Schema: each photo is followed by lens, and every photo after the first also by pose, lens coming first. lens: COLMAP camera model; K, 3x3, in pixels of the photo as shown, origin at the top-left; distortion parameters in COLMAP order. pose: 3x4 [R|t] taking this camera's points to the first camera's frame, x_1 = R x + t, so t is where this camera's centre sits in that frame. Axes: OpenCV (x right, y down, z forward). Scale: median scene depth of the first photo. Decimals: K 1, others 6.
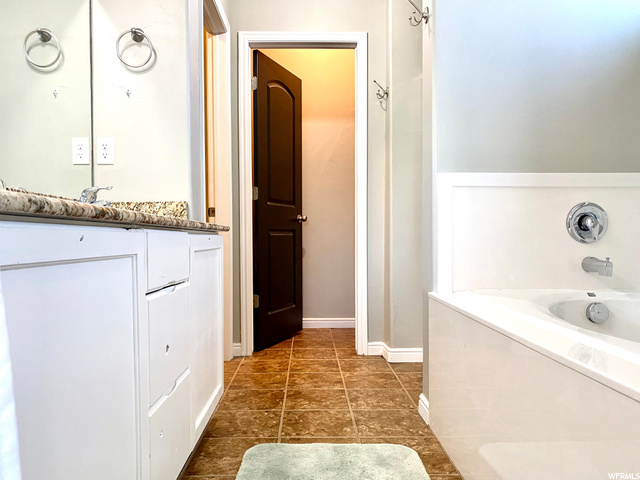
lens RADIAL K [[480.9, 0, 320.0], [0, 480.9, 240.0], [0, 0, 1]] dist [0.039035, -0.047817]
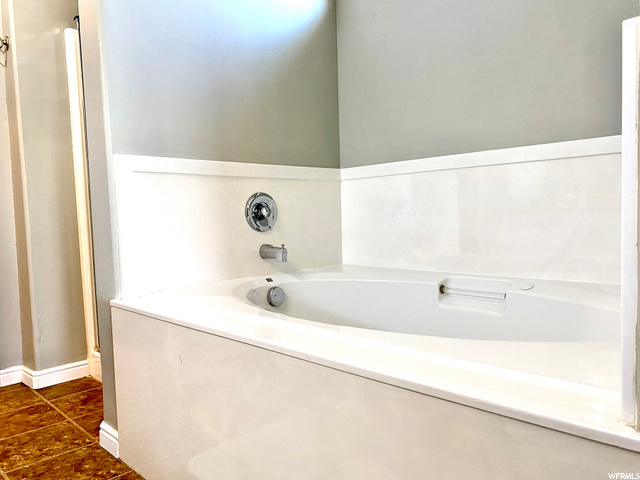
lens RADIAL K [[480.9, 0, 320.0], [0, 480.9, 240.0], [0, 0, 1]] dist [0.039035, -0.047817]
pose [[0.727597, -0.056850, 0.683645, -0.071501], [0.034199, 0.998327, 0.046621, -0.019179], [-0.685152, -0.010542, 0.728324, 0.155258]]
